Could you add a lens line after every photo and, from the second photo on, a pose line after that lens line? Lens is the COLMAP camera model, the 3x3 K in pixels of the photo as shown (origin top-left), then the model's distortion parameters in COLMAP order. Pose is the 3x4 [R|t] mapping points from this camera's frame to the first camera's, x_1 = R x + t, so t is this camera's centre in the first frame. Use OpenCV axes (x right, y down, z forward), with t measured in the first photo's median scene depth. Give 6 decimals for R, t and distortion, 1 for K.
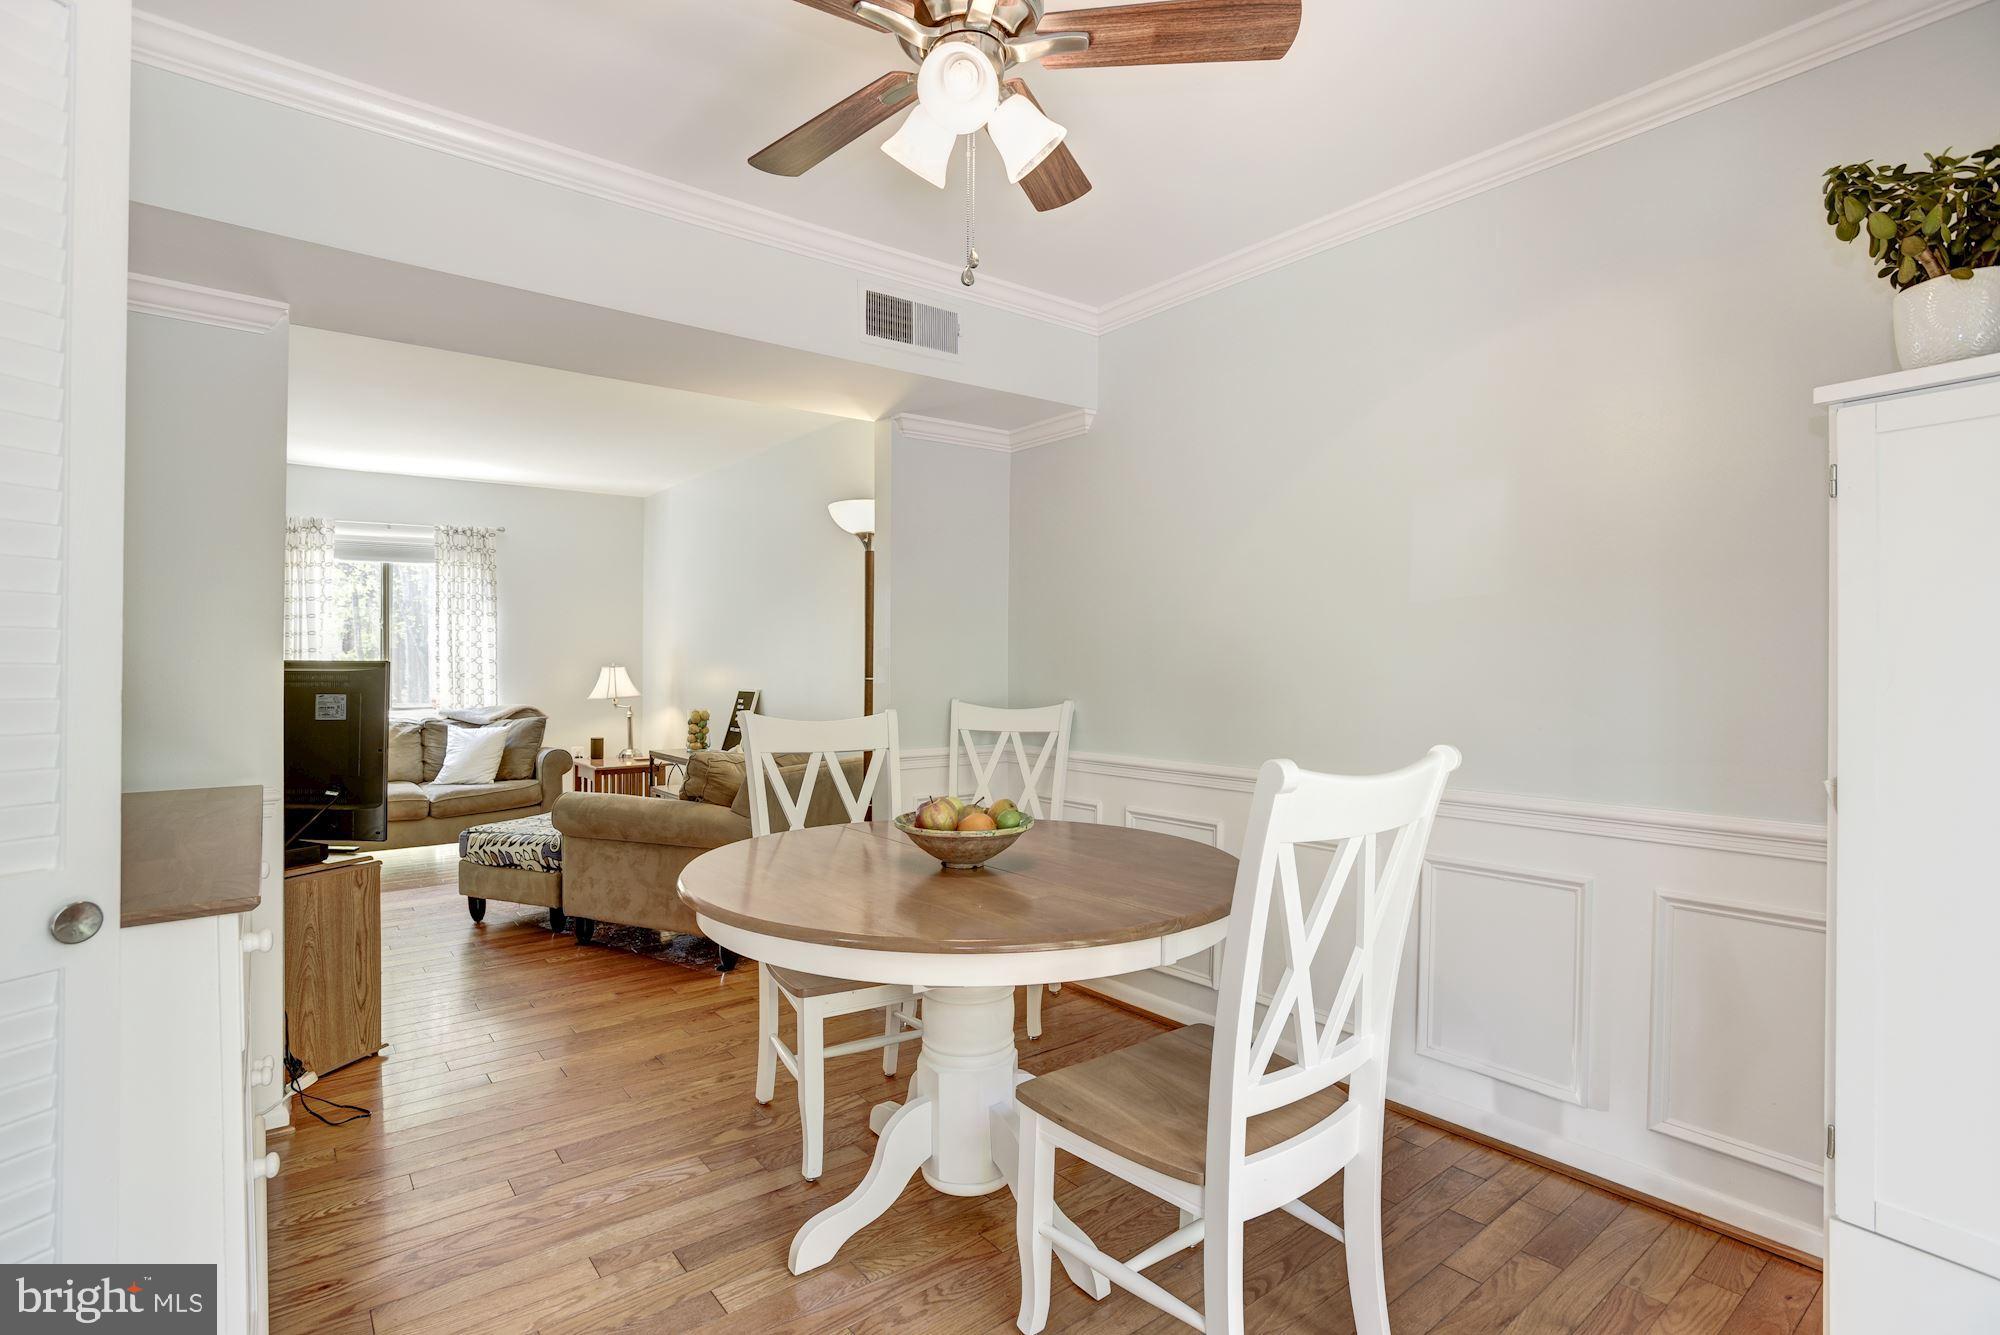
lens RADIAL K [[951.3, 0, 1000.0], [0, 951.3, 667.5], [0, 0, 1]] dist [-0.060138, 0.029610]
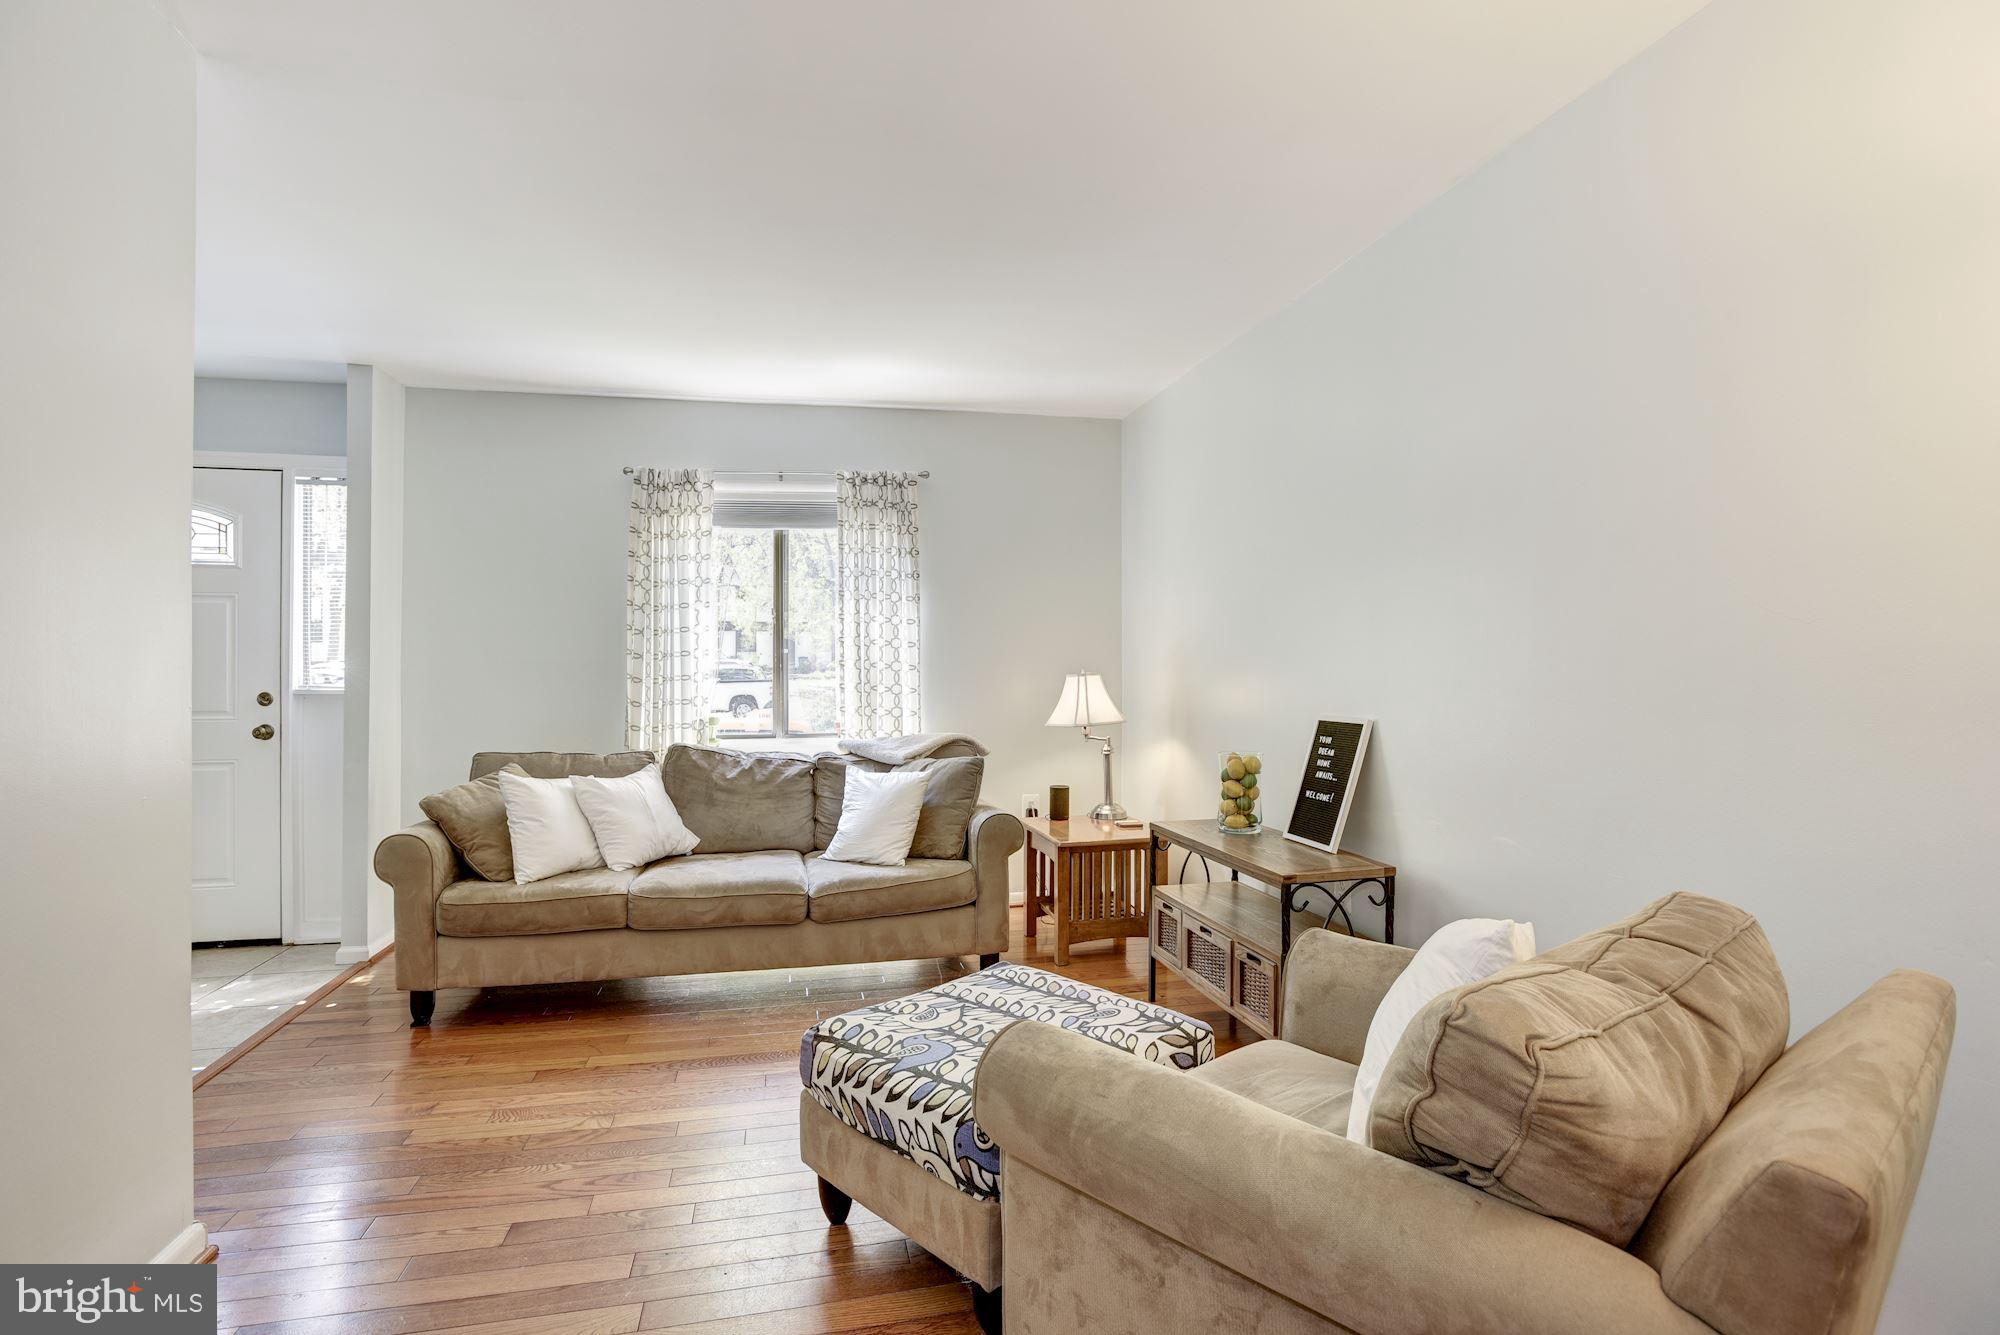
lens RADIAL K [[951.3, 0, 1000.0], [0, 951.3, 667.5], [0, 0, 1]] dist [-0.060138, 0.029610]
pose [[0.901016, -0.007303, -0.433724, -0.204488], [0.004282, 0.999959, -0.007941, -0.001050], [0.433764, 0.005298, 0.901011, 0.446127]]
